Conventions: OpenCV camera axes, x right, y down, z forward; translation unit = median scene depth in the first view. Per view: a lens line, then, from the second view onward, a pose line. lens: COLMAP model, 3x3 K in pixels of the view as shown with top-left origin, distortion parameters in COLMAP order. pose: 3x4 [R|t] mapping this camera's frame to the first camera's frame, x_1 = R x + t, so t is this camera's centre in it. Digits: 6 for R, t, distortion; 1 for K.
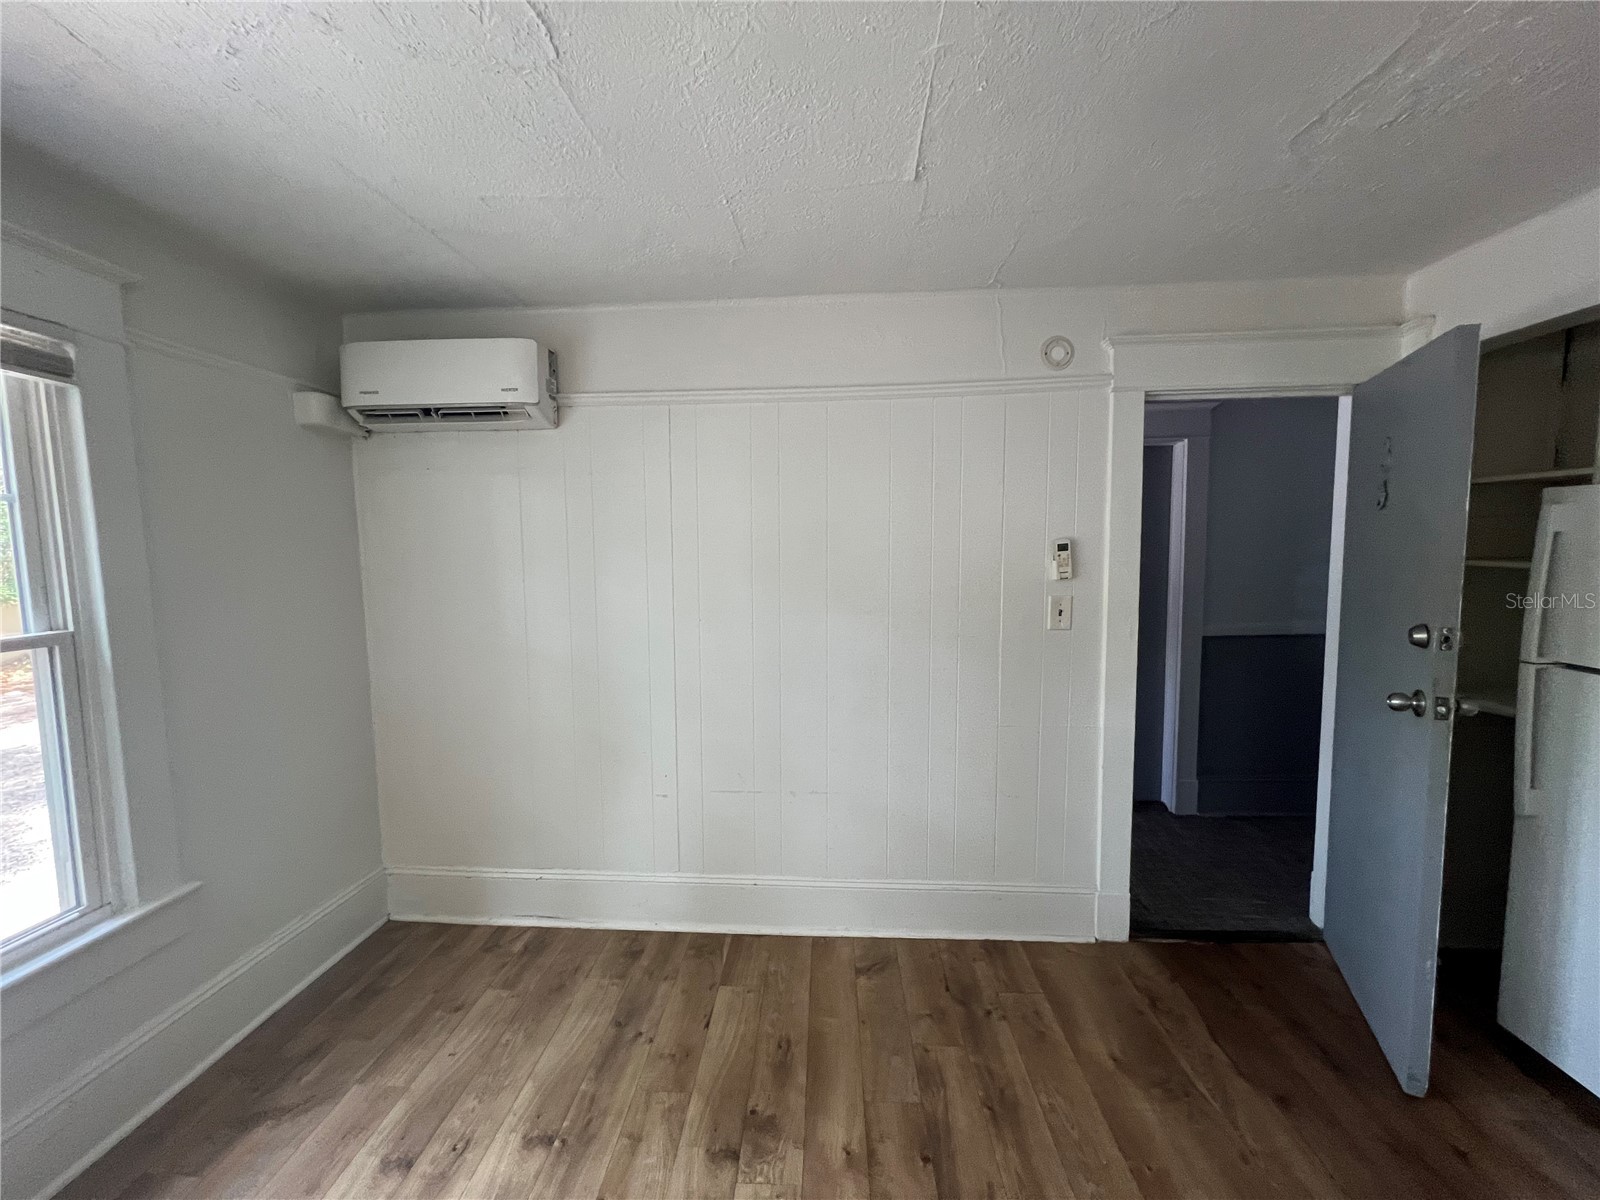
lens RADIAL K [[638.7, 0, 793.0], [0, 638.7, 603.4], [0, 0, 1]] dist [0.001021, -0.000193]
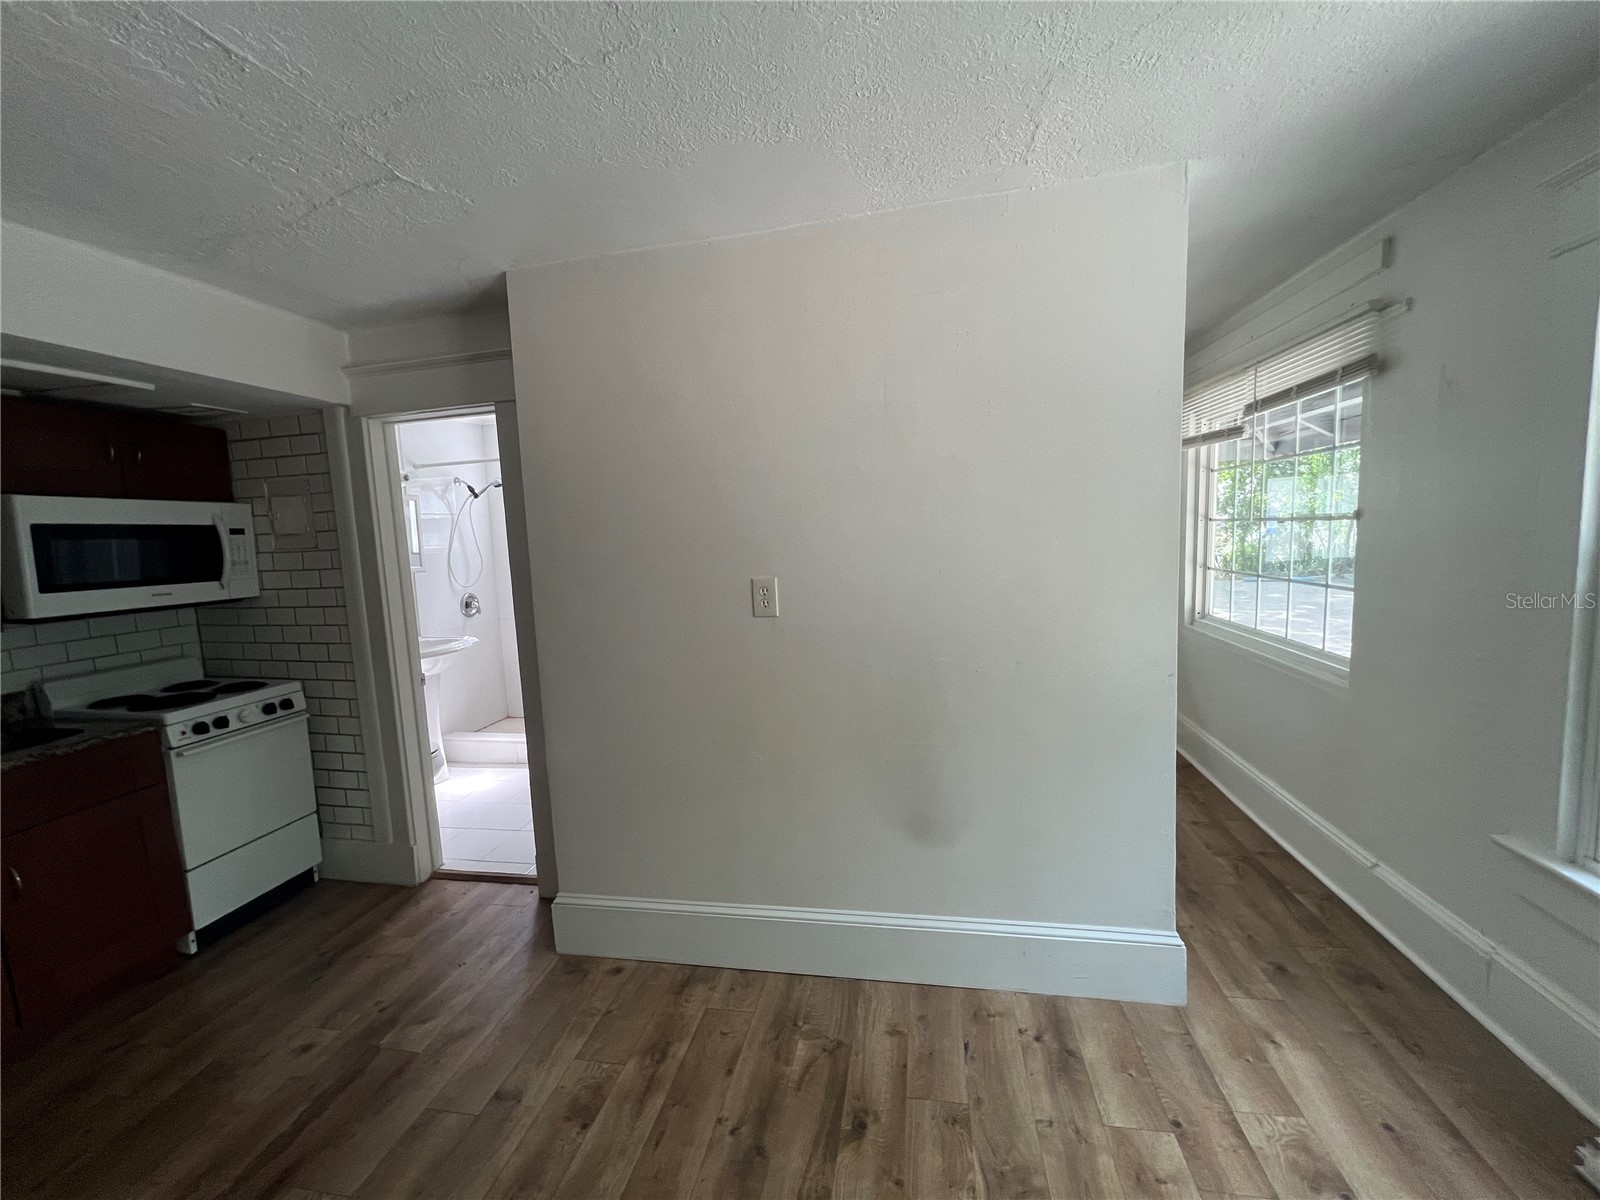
lens RADIAL K [[638.7, 0, 796.4], [0, 638.7, 601.2], [0, 0, 1]] dist [0.001021, -0.000193]
pose [[-0.987951, 0.045478, 0.147931, -0.222088], [0.073243, 0.979424, 0.188051, -0.063589], [-0.136335, 0.196620, -0.970955, 0.776981]]
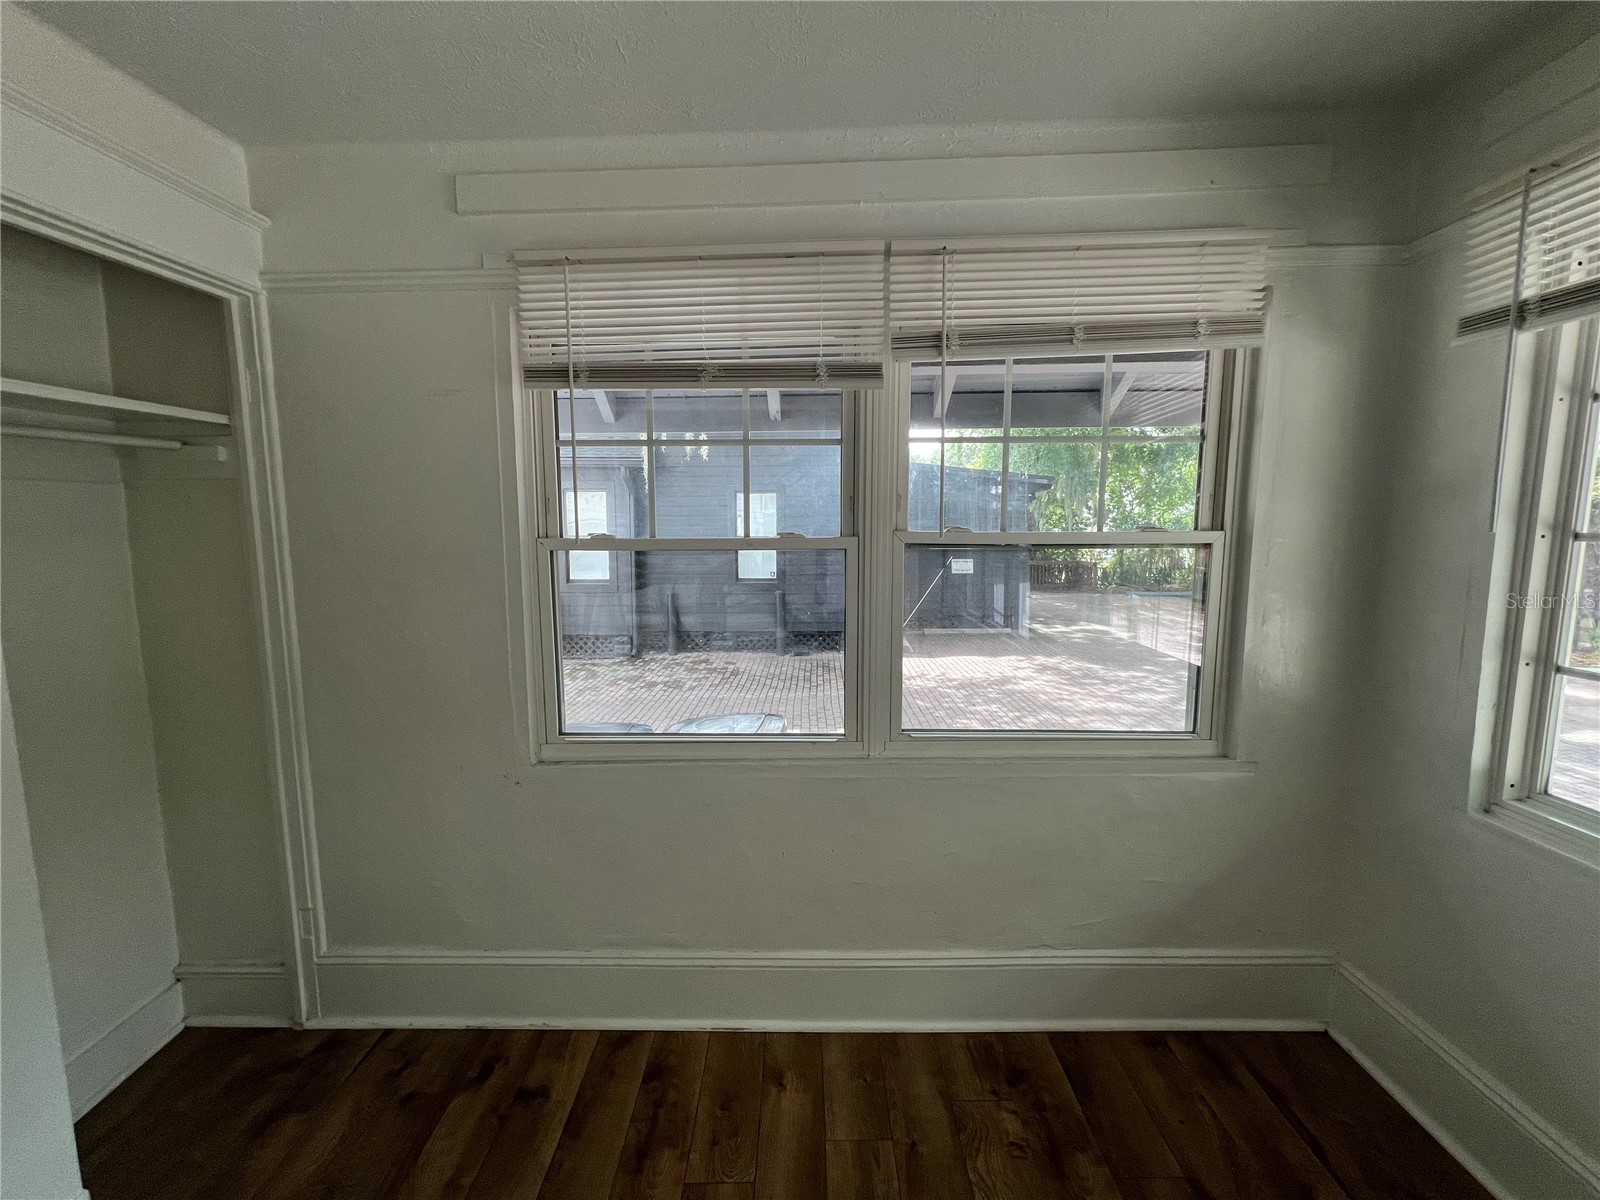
lens RADIAL K [[638.7, 0, 793.6], [0, 638.7, 601.9], [0, 0, 1]] dist [0.001021, -0.000193]
pose [[-0.998797, 0.028215, -0.040110, -0.346347], [0.019725, 0.979969, 0.198169, 0.112944], [0.044898, 0.197140, -0.979347, -1.141248]]
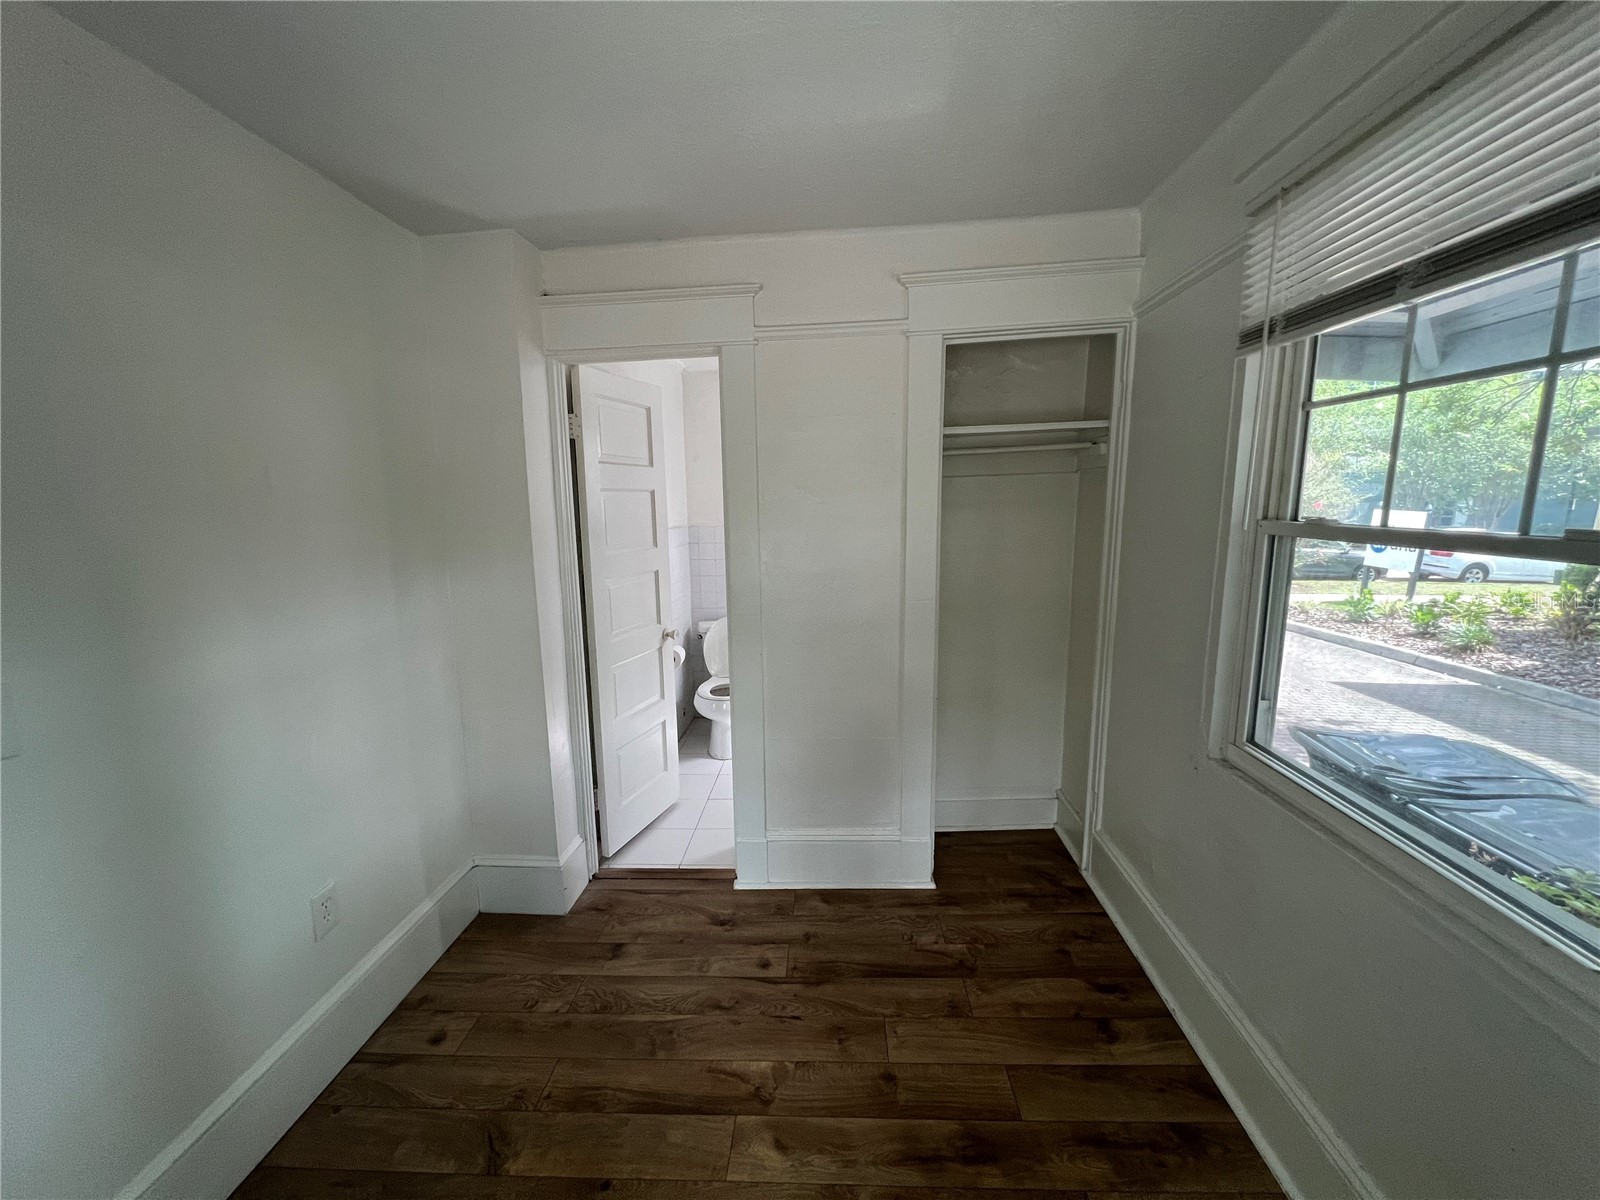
lens RADIAL K [[638.7, 0, 799.4], [0, 638.7, 600.1], [0, 0, 1]] dist [0.001021, -0.000193]
pose [[-0.002240, -0.144913, 0.989442, -1.045572], [0.099991, 0.984453, 0.144409, 0.125710], [-0.994986, 0.099258, 0.012285, -1.629736]]
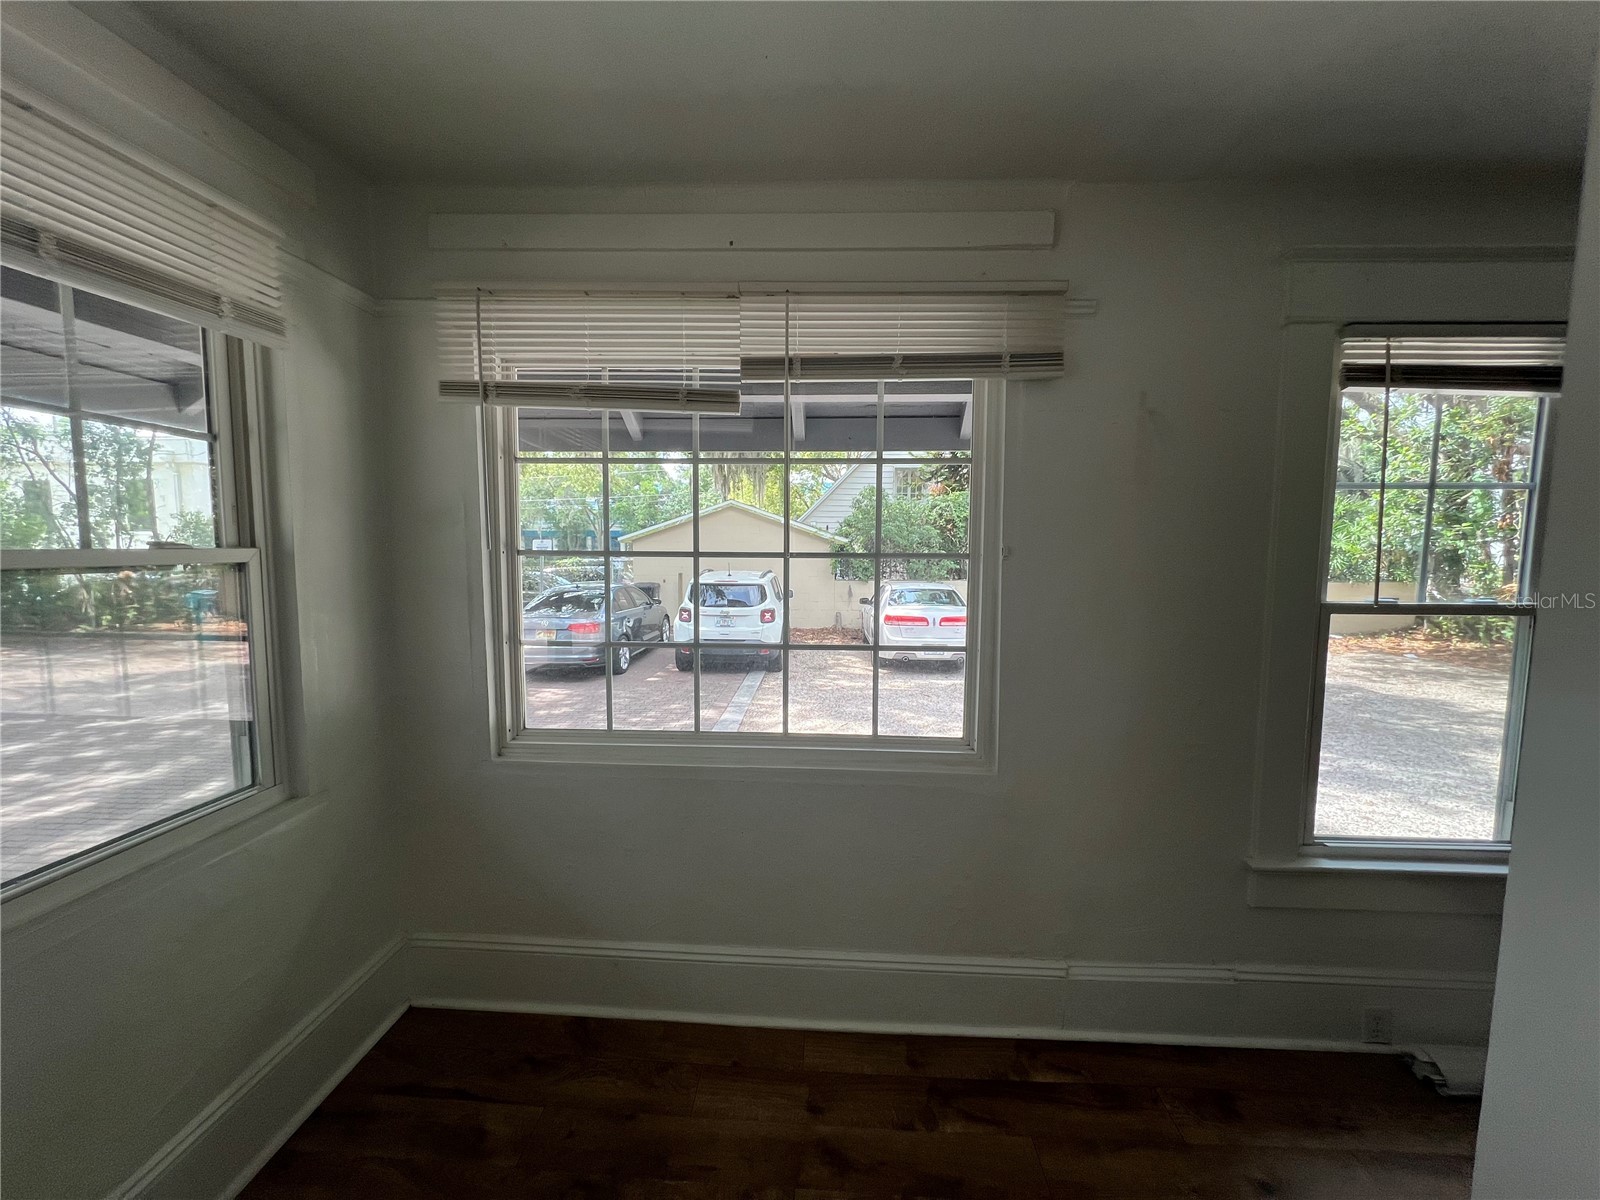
lens RADIAL K [[638.7, 0, 801.1], [0, 638.7, 597.3], [0, 0, 1]] dist [0.001021, -0.000193]
pose [[0.002928, 0.100405, -0.994942, -0.133905], [-0.091372, 0.990811, 0.099719, 0.131052], [0.995813, 0.090618, 0.012075, -1.436265]]
